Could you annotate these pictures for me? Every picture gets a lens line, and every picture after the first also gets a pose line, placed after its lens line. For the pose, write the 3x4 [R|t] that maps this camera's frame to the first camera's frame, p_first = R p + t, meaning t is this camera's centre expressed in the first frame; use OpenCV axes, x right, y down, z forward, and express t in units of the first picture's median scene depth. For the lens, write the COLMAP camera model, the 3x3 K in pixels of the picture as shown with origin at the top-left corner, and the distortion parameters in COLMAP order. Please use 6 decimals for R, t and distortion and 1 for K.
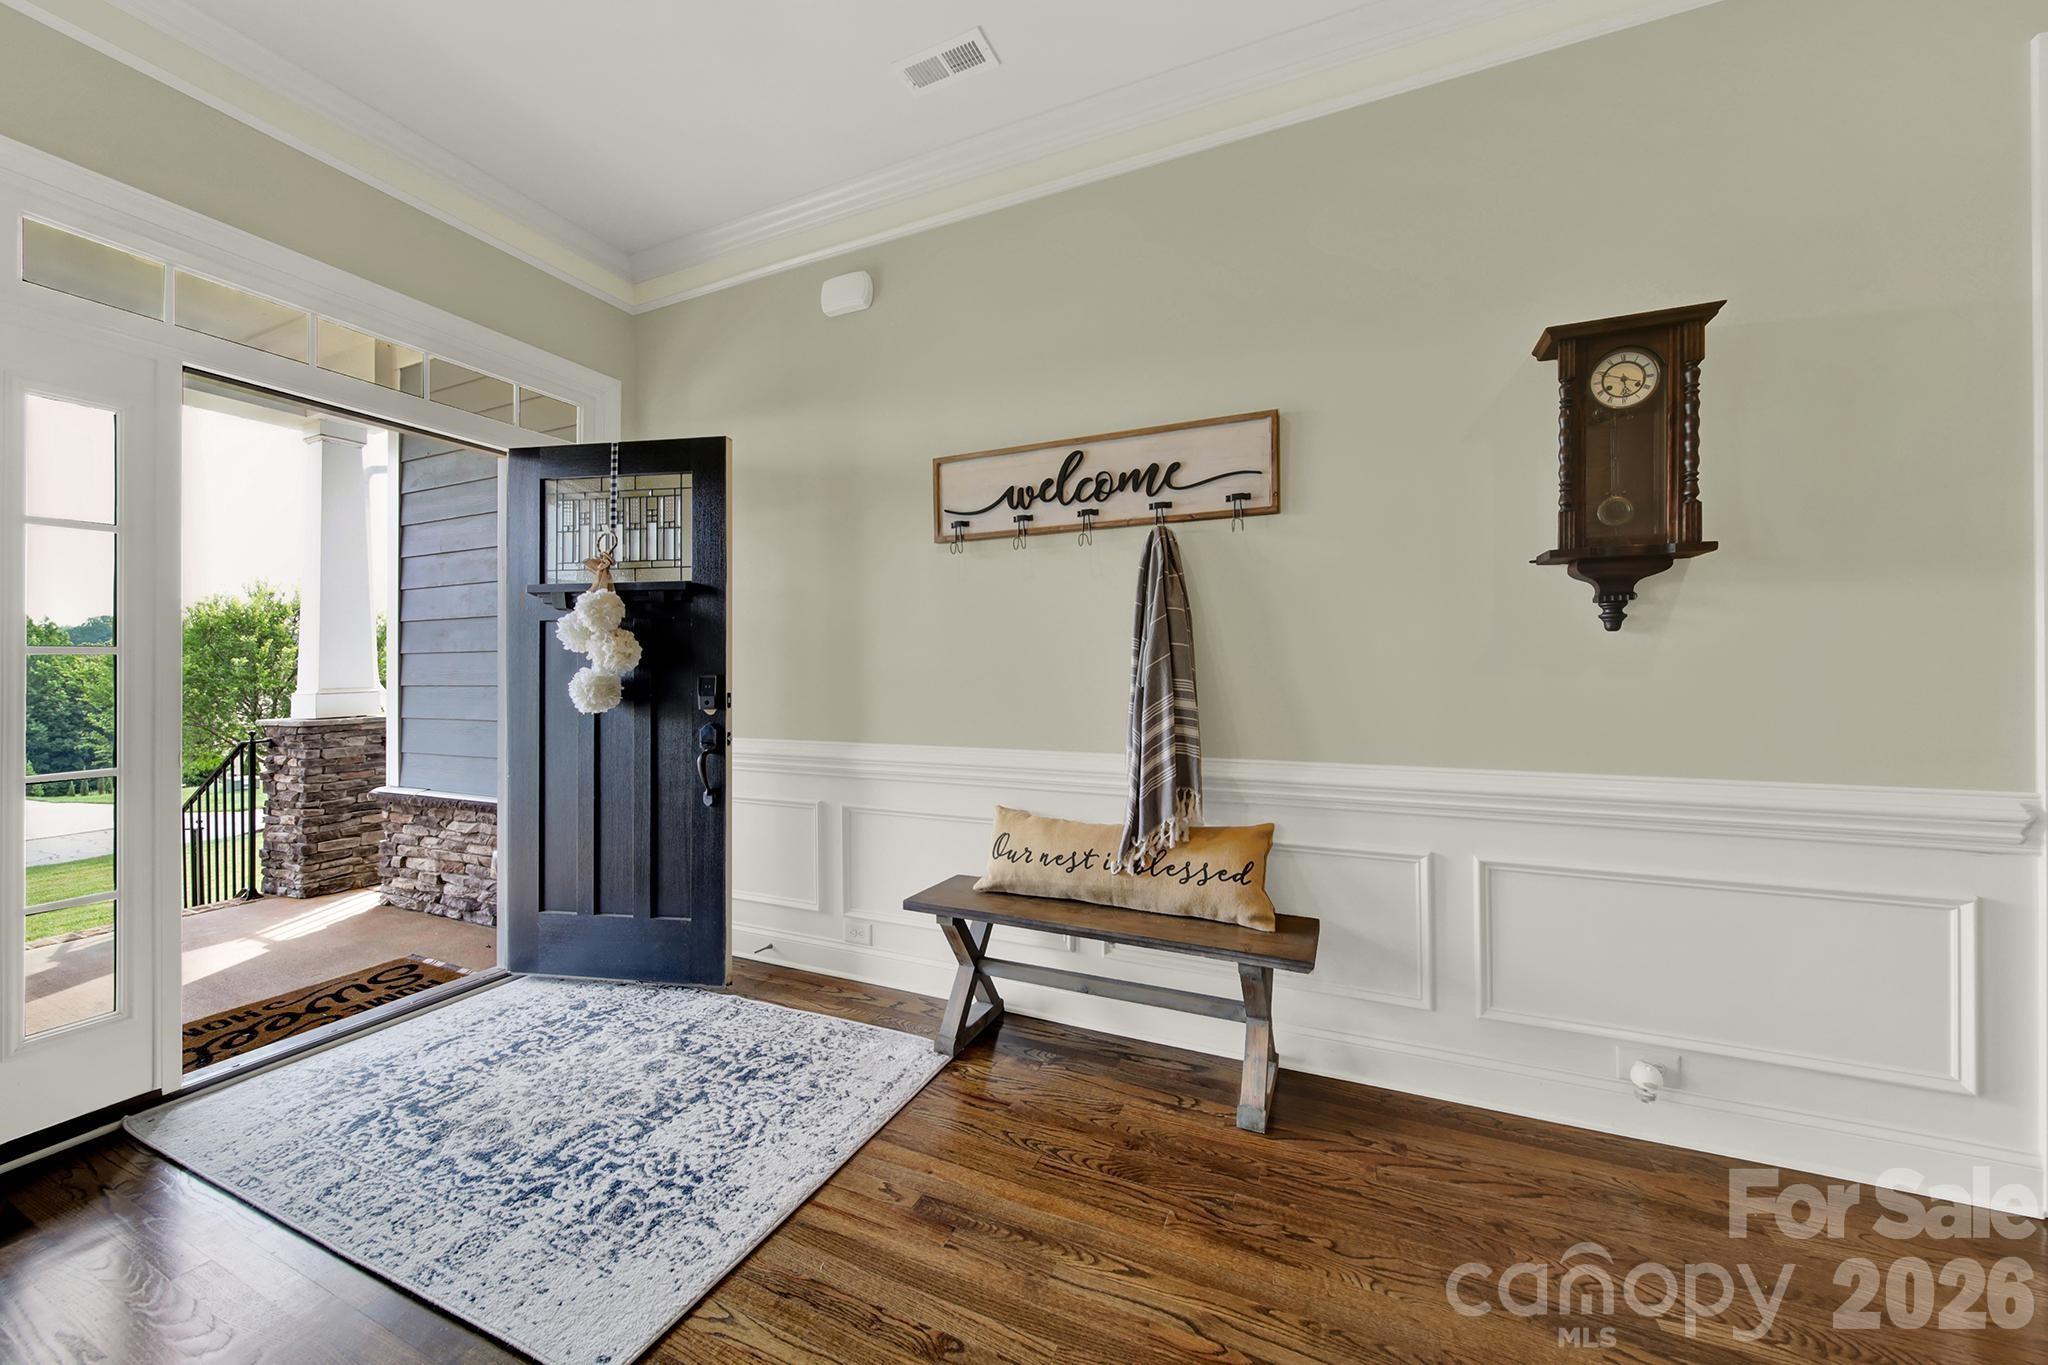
lens RADIAL K [[720.7, 0, 1017.3], [0, 720.7, 671.4], [0, 0, 1]] dist [-0.000382, -0.000249]
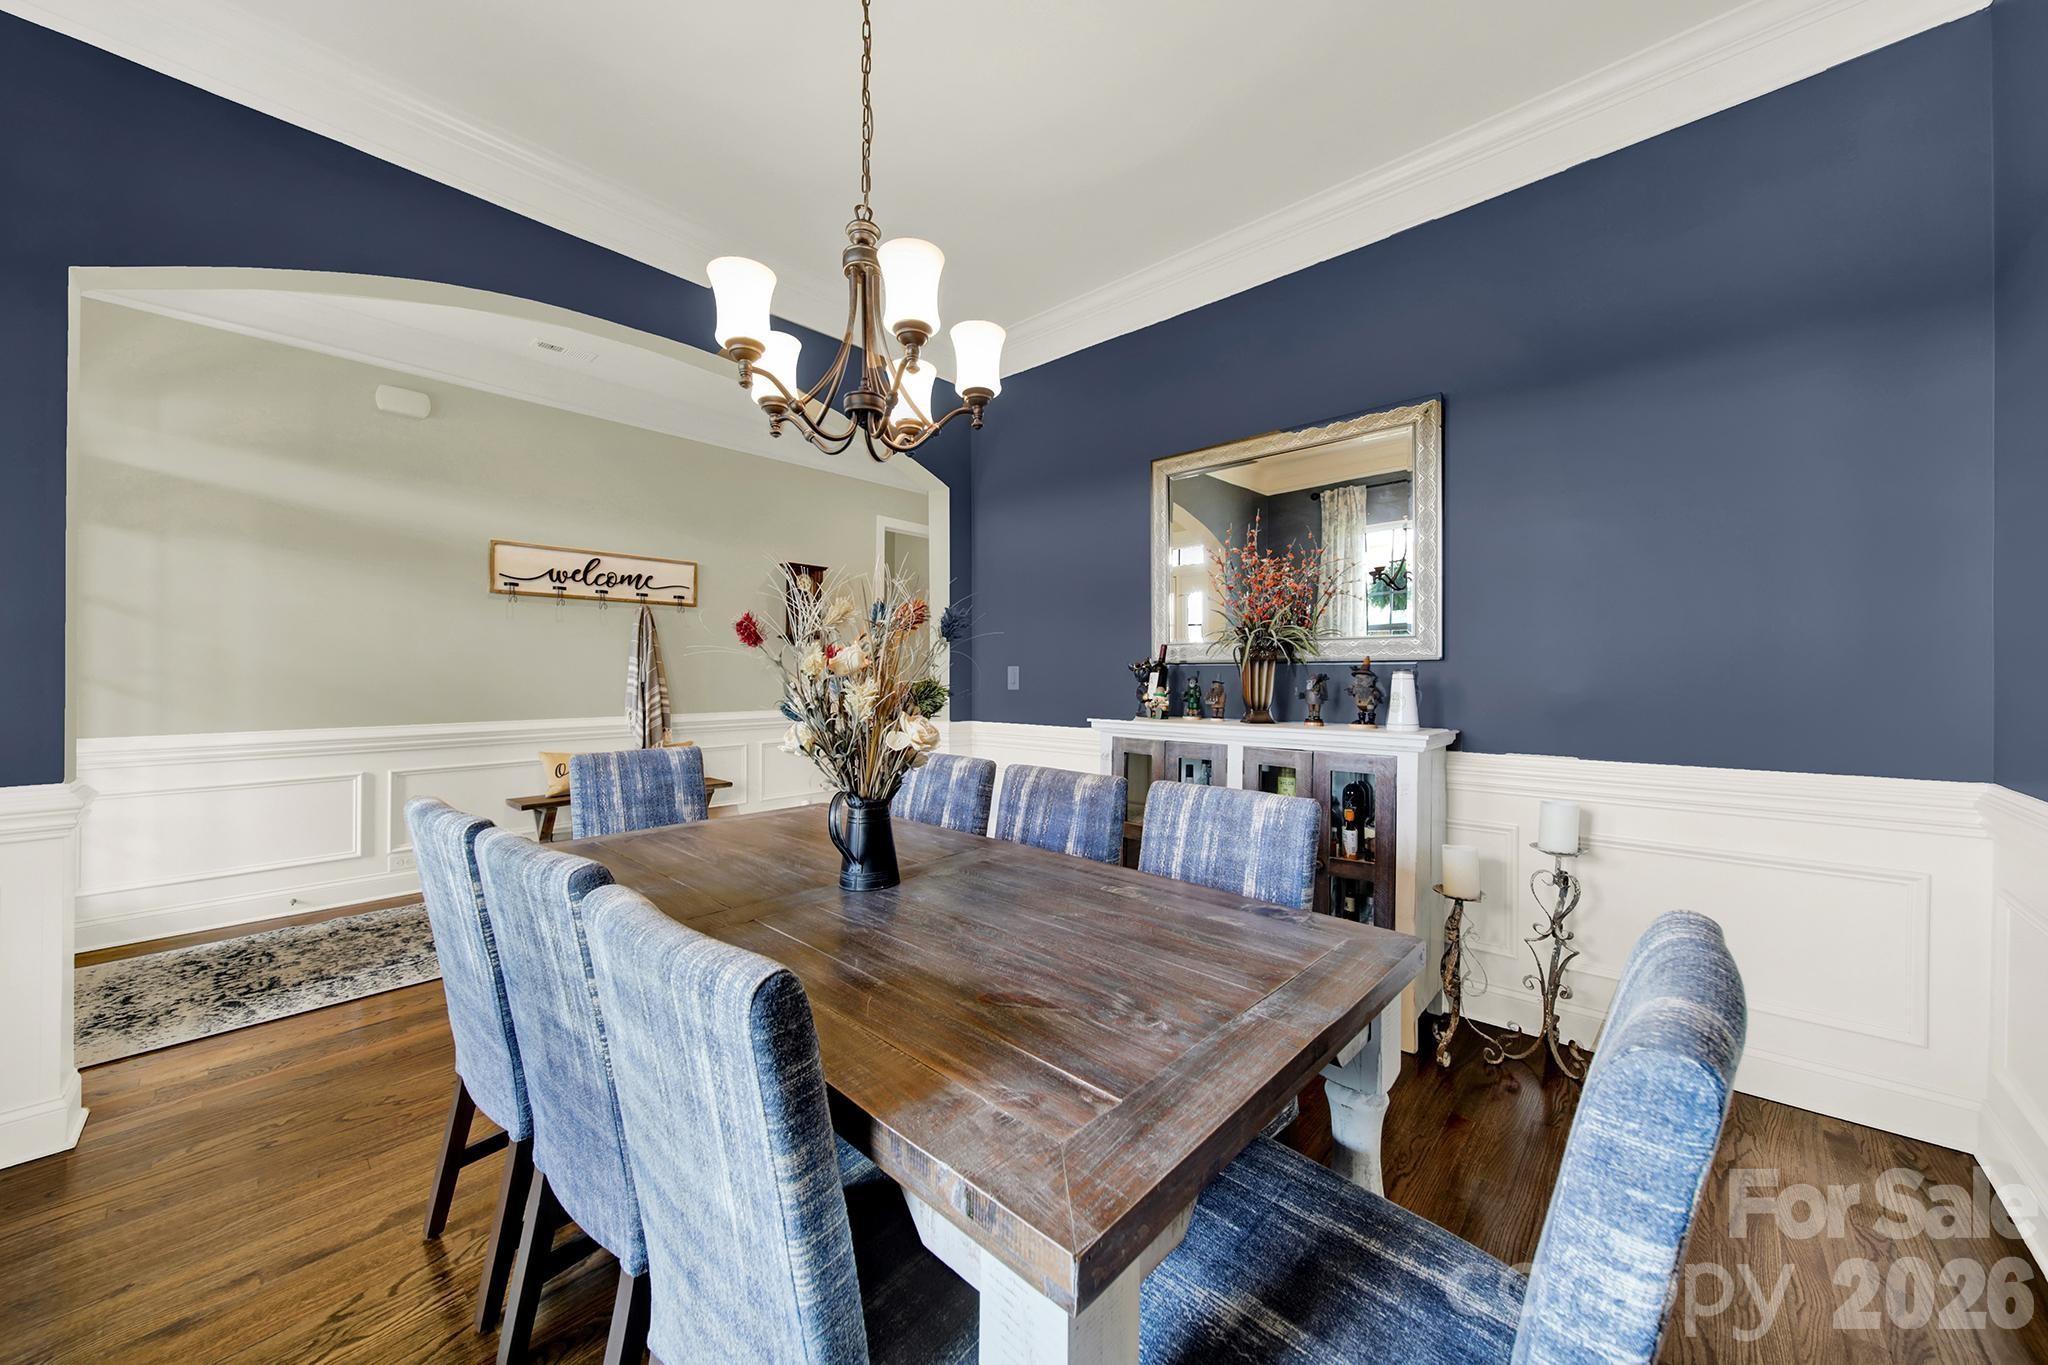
lens RADIAL K [[720.7, 0, 1016.8], [0, 720.7, 673.5], [0, 0, 1]] dist [-0.000382, -0.000249]
pose [[0.325420, 0.002506, 0.945566, -1.386415], [-0.004641, 0.999989, -0.001053, -0.005757], [-0.945558, -0.004046, 0.325428, -0.684788]]
